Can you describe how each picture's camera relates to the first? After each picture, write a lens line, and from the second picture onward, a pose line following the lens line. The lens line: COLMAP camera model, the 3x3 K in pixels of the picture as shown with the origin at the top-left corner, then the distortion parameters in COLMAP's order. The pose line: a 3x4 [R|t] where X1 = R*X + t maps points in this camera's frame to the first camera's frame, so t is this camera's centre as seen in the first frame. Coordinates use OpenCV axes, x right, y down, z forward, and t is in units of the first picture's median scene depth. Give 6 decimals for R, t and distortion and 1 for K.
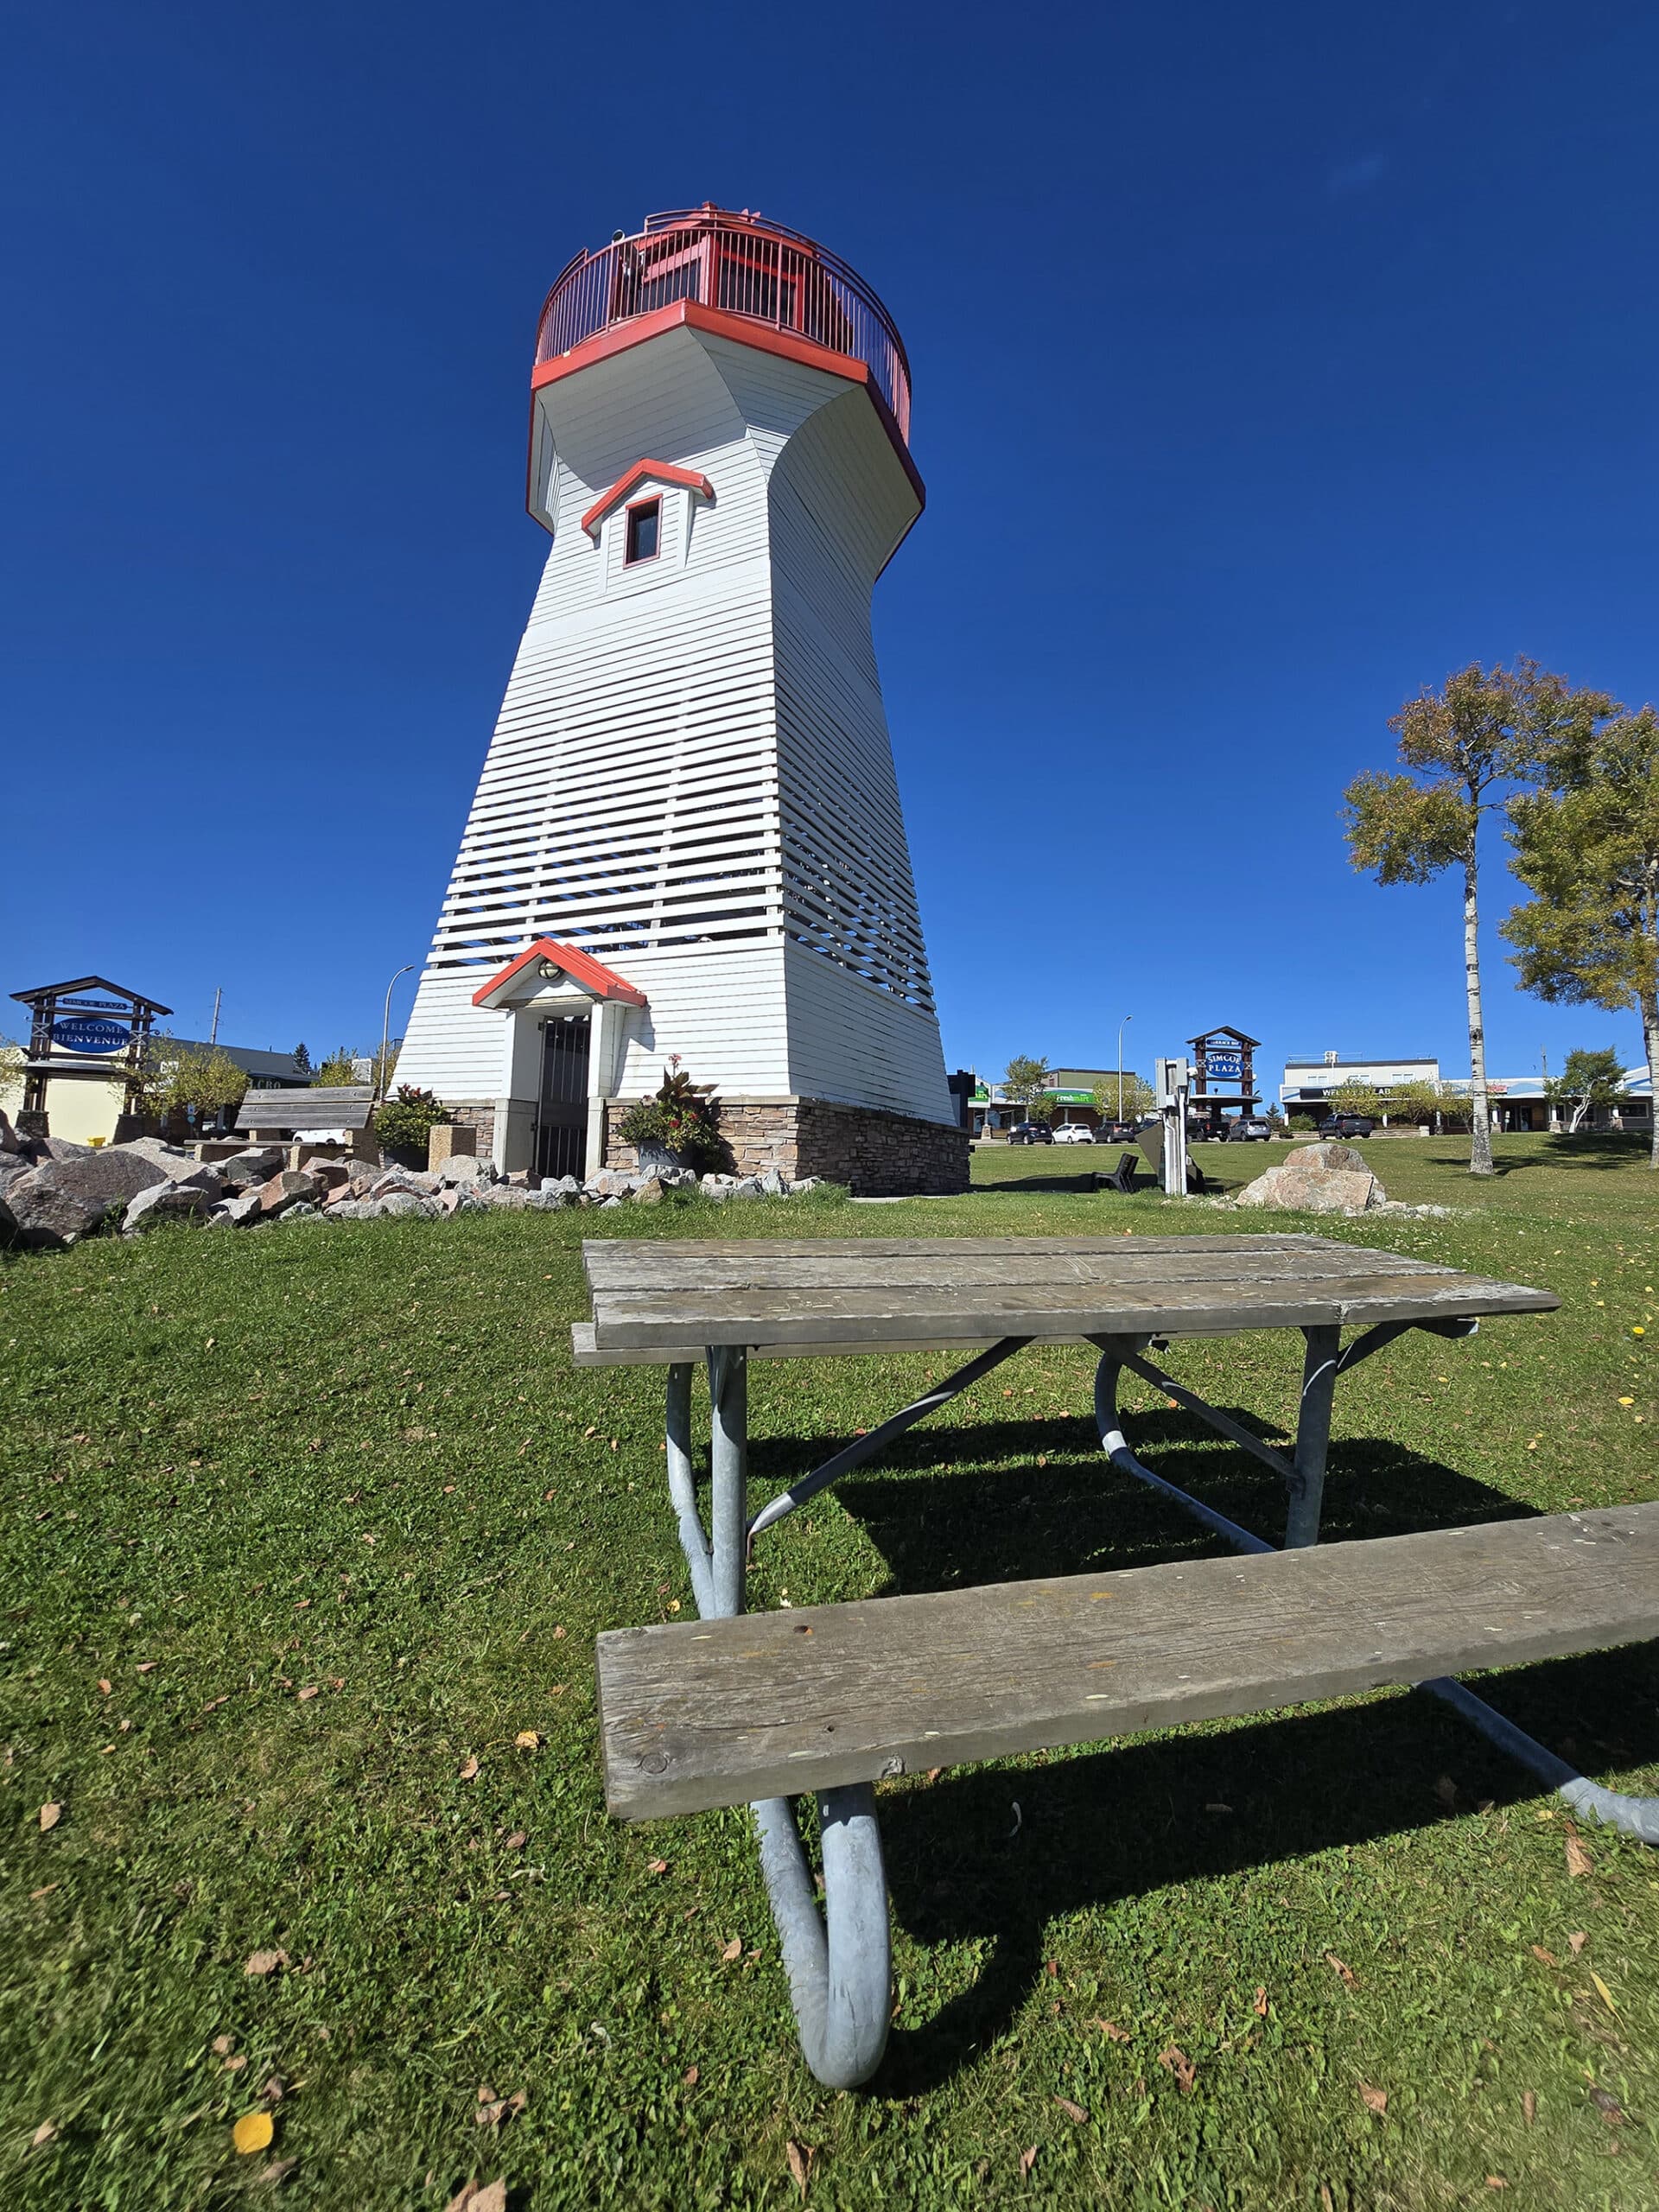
lens RADIAL K [[908.0, 0, 825.2], [0, 908.0, 1094.0], [0, 0, 1]] dist [-0.001878, 0.000566]
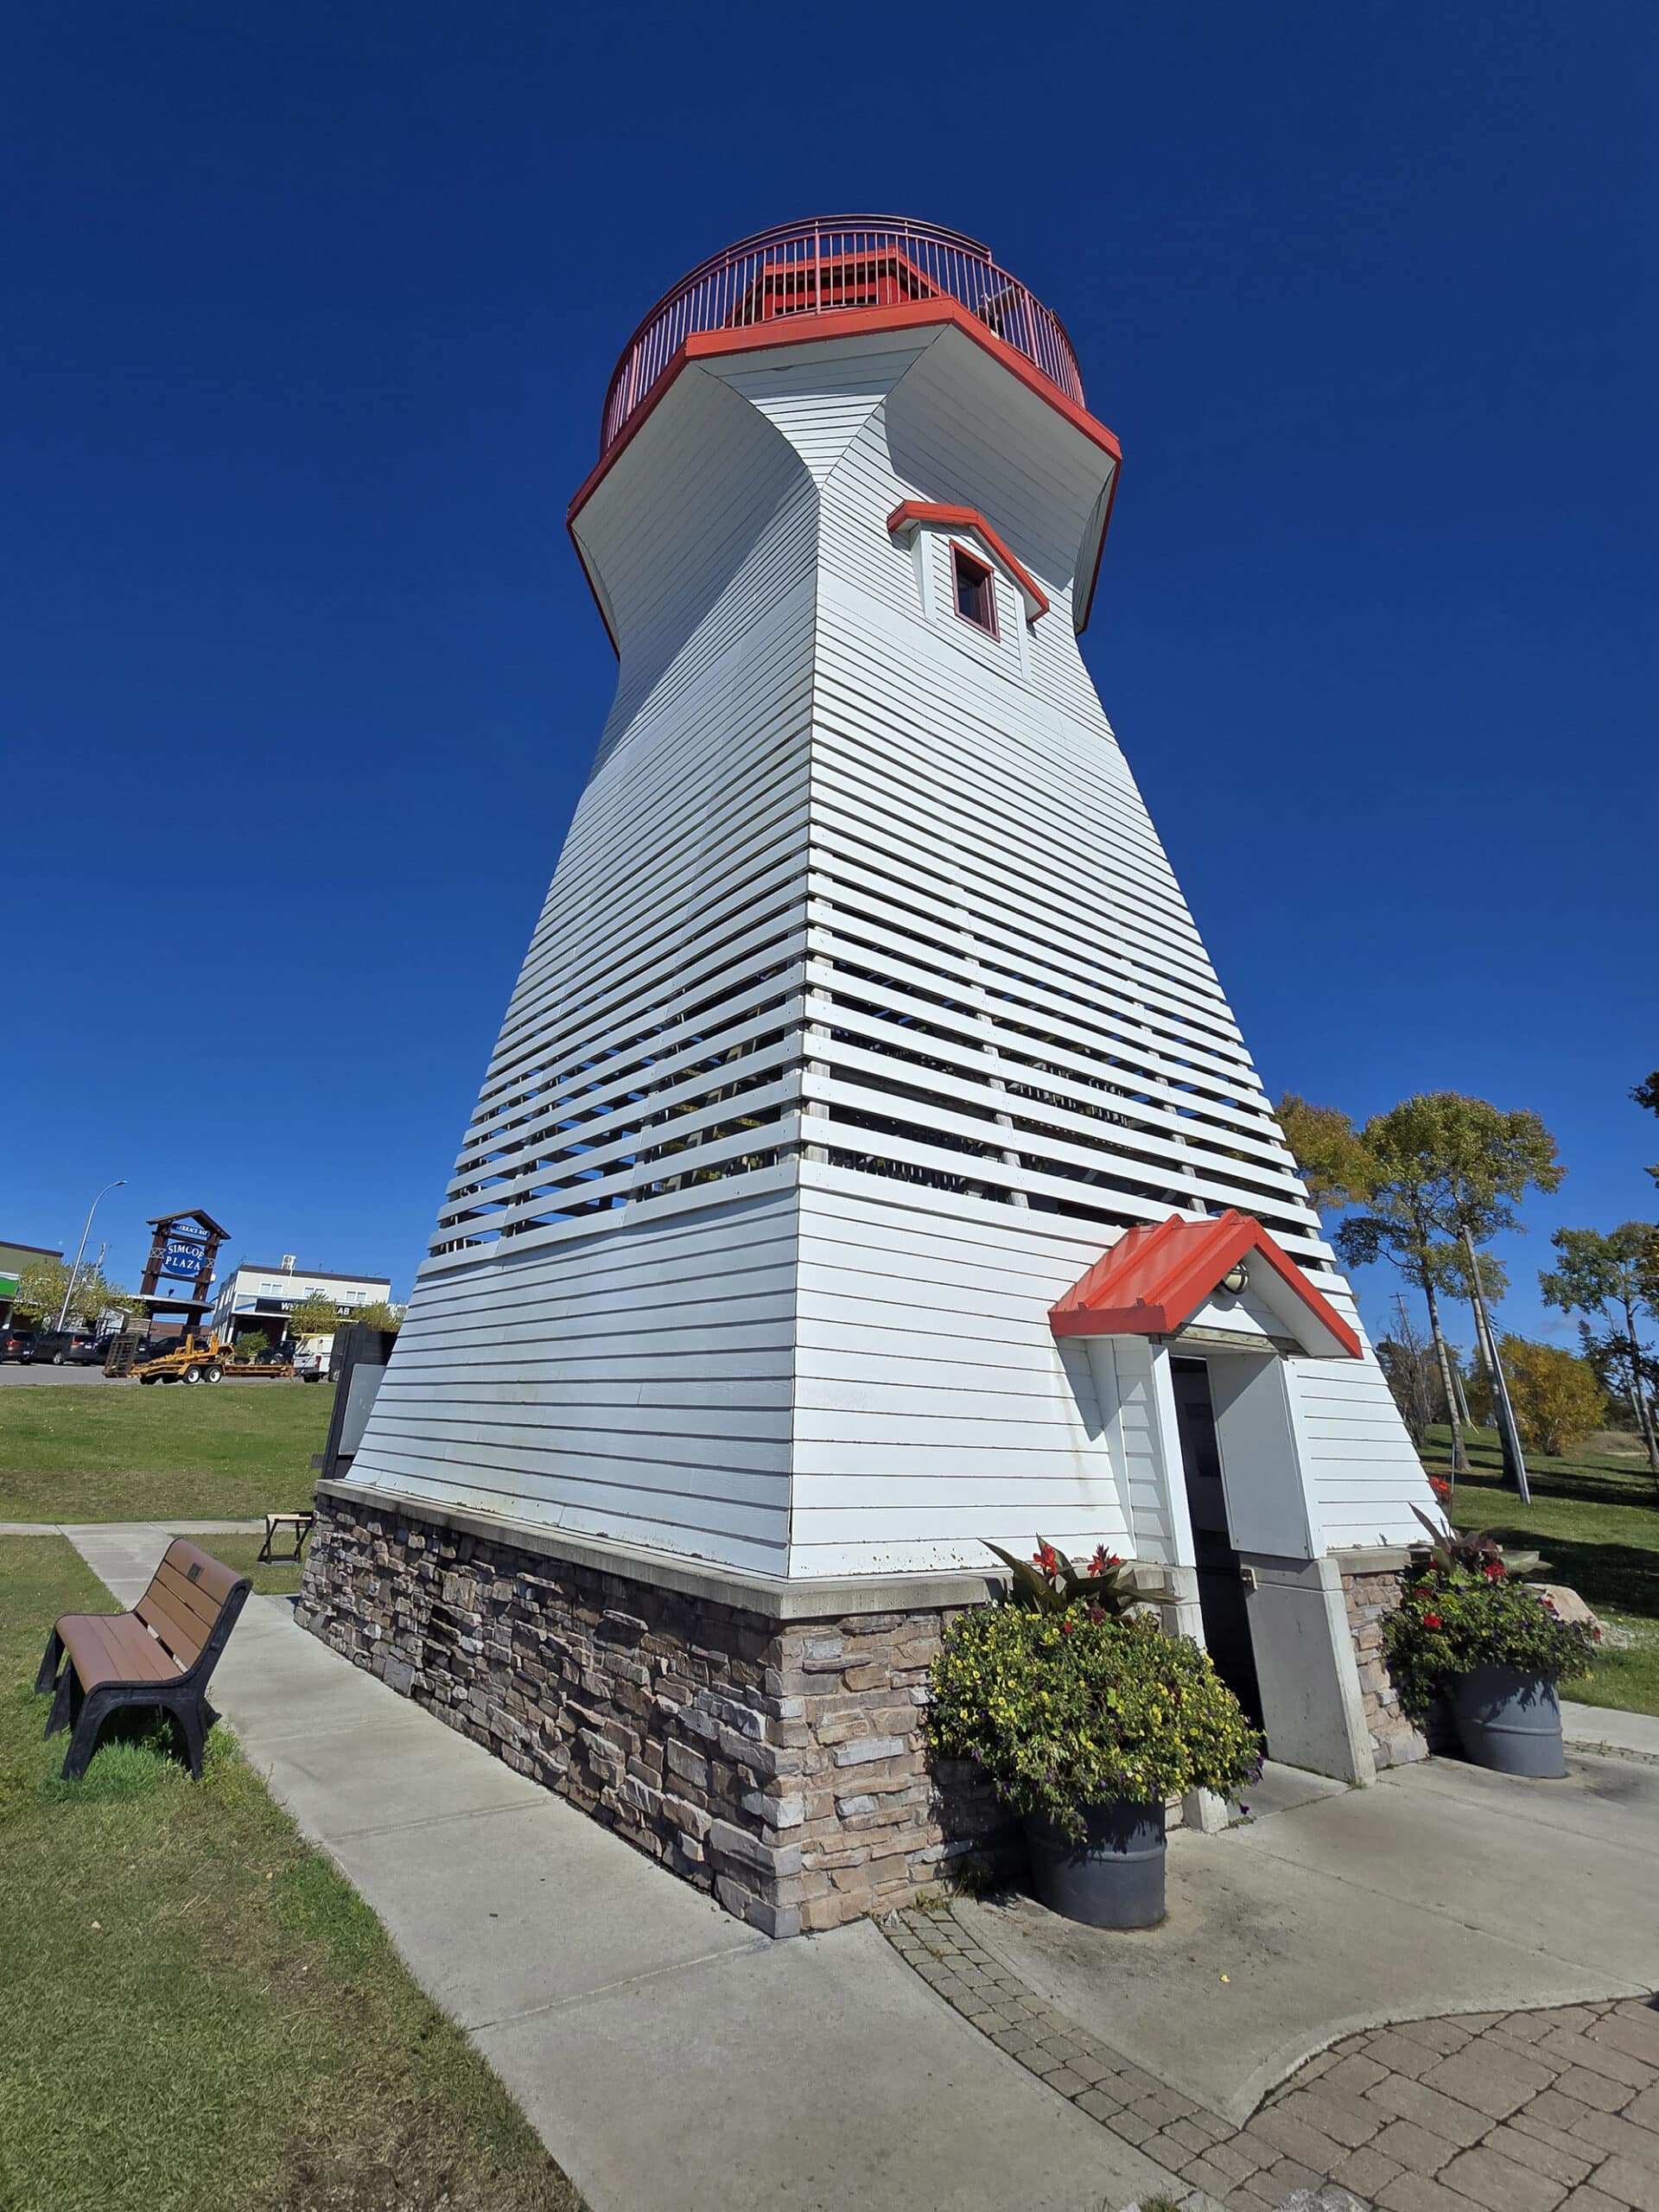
lens RADIAL K [[1017.0, 0, 720.4], [0, 1017.0, 962.3], [0, 0, 1]] dist [-0.002956, -0.001482]
pose [[0.498998, 0.354402, 0.790822, -0.815238], [-0.103528, 0.930398, -0.351627, -0.059912], [-0.860397, 0.093589, 0.500957, 0.804751]]
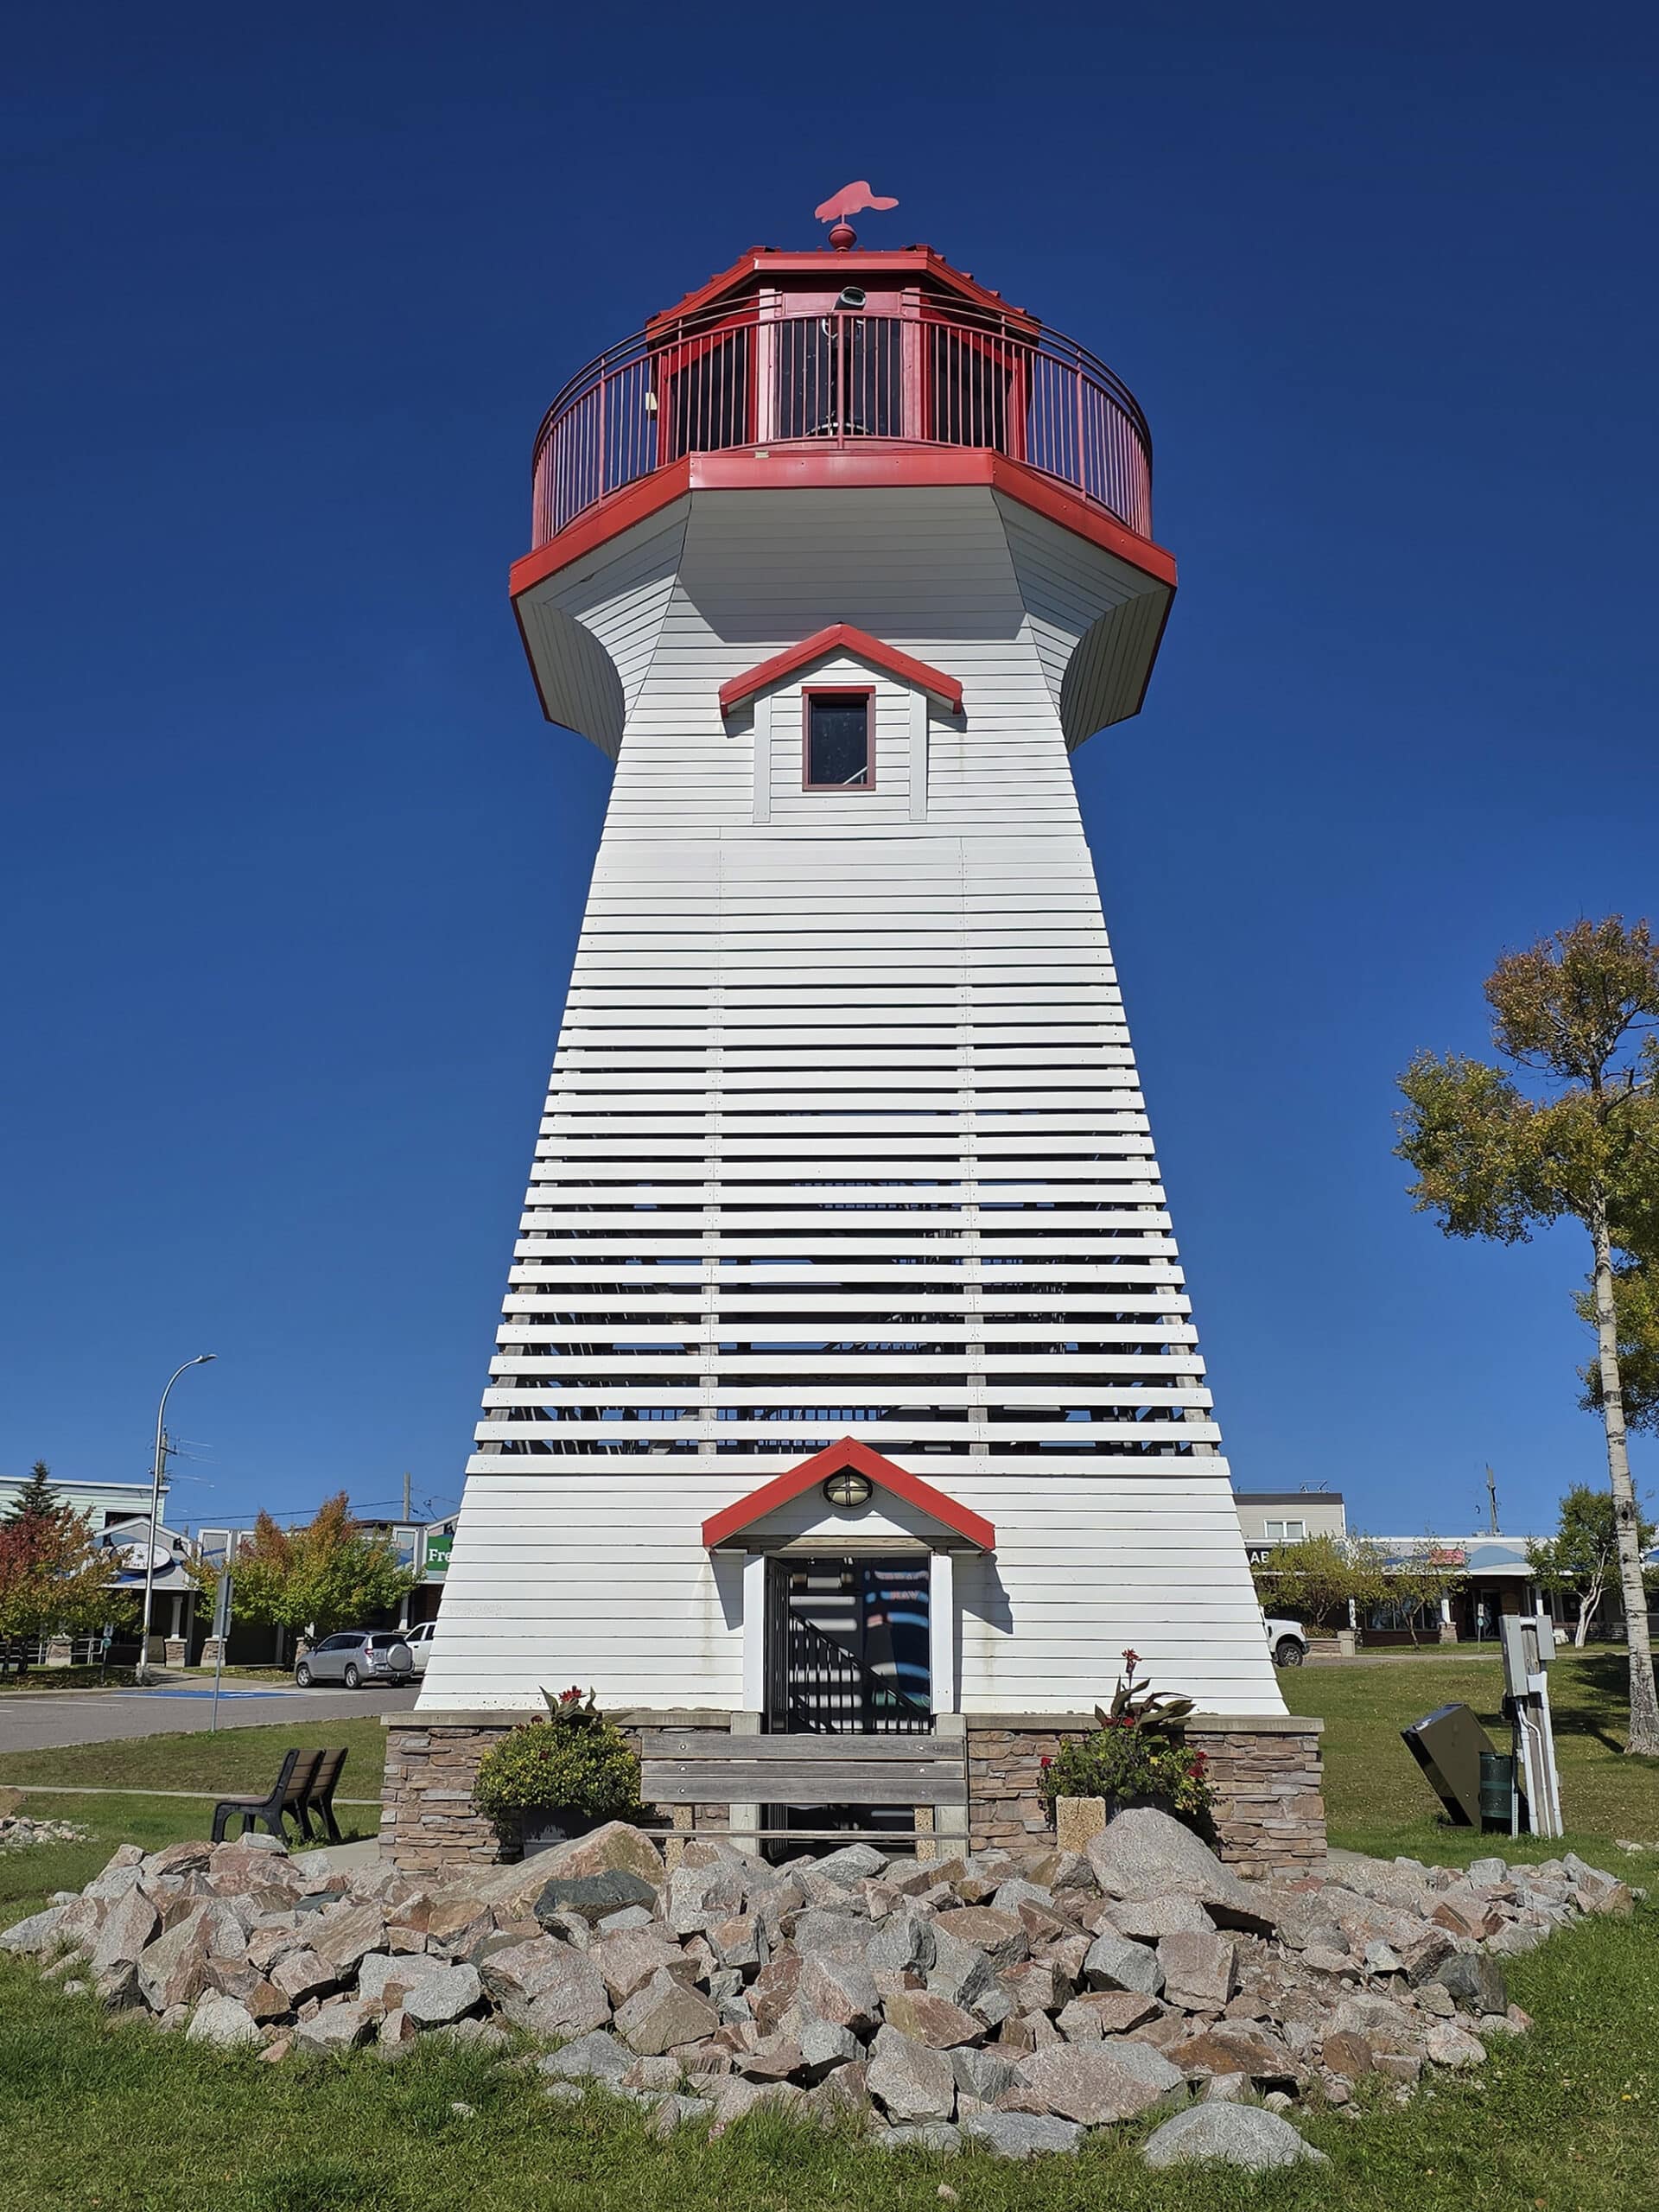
lens RADIAL K [[2221.5, 0, 780.1], [0, 2221.5, 1155.3], [0, 0, 1]] dist [0.064864, 0.000000]
pose [[0.917972, 0.079823, 0.388530, -0.796970], [-0.016480, 0.986371, -0.163712, -0.097822], [-0.396302, 0.143880, 0.906776, -0.298762]]
